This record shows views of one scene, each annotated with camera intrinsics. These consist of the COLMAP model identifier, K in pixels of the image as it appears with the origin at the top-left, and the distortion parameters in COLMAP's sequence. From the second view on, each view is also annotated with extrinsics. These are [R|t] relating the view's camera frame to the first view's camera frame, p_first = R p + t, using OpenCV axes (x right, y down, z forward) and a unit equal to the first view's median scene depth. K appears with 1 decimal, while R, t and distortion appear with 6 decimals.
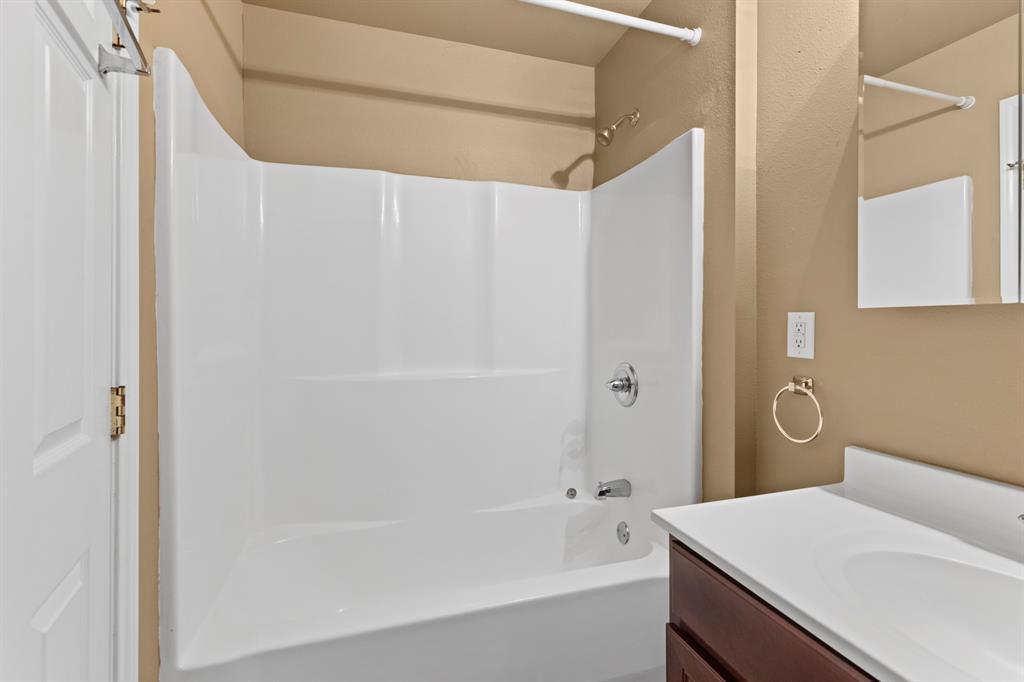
lens RADIAL K [[459.2, 0, 512.0], [0, 459.2, 325.2], [0, 0, 1]] dist [0.001295, 0.000071]
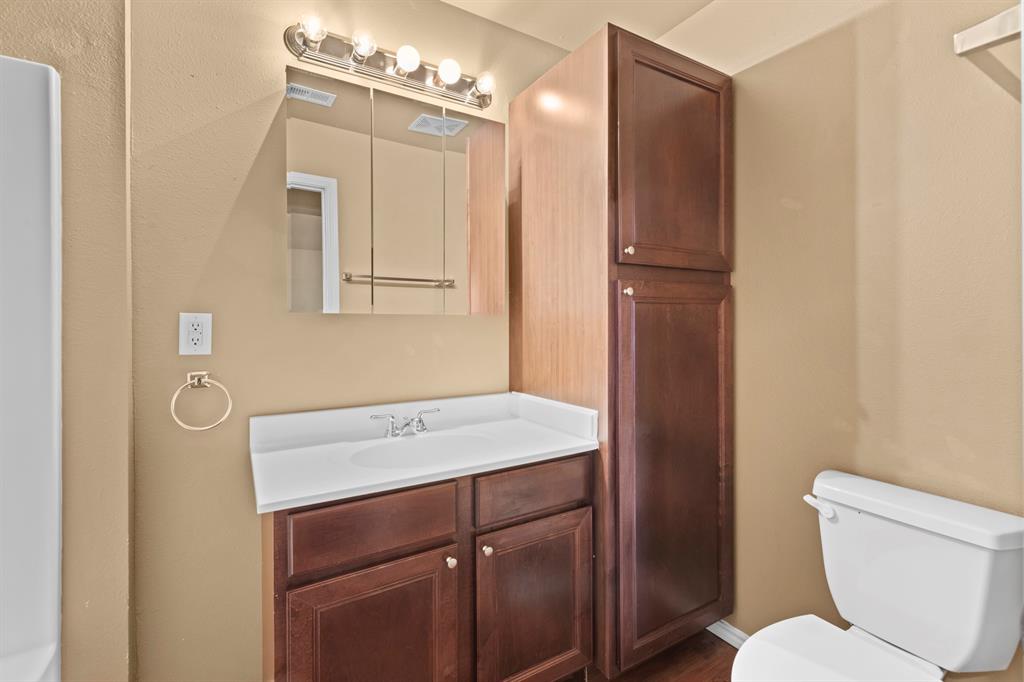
lens RADIAL K [[459.2, 0, 512.0], [0, 459.2, 325.2], [0, 0, 1]] dist [0.001295, 0.000071]
pose [[-0.233518, -0.006189, 0.972333, -0.625376], [0.000127, 0.999980, 0.006395, -0.006606], [-0.972352, 0.001617, -0.233513, 0.518643]]
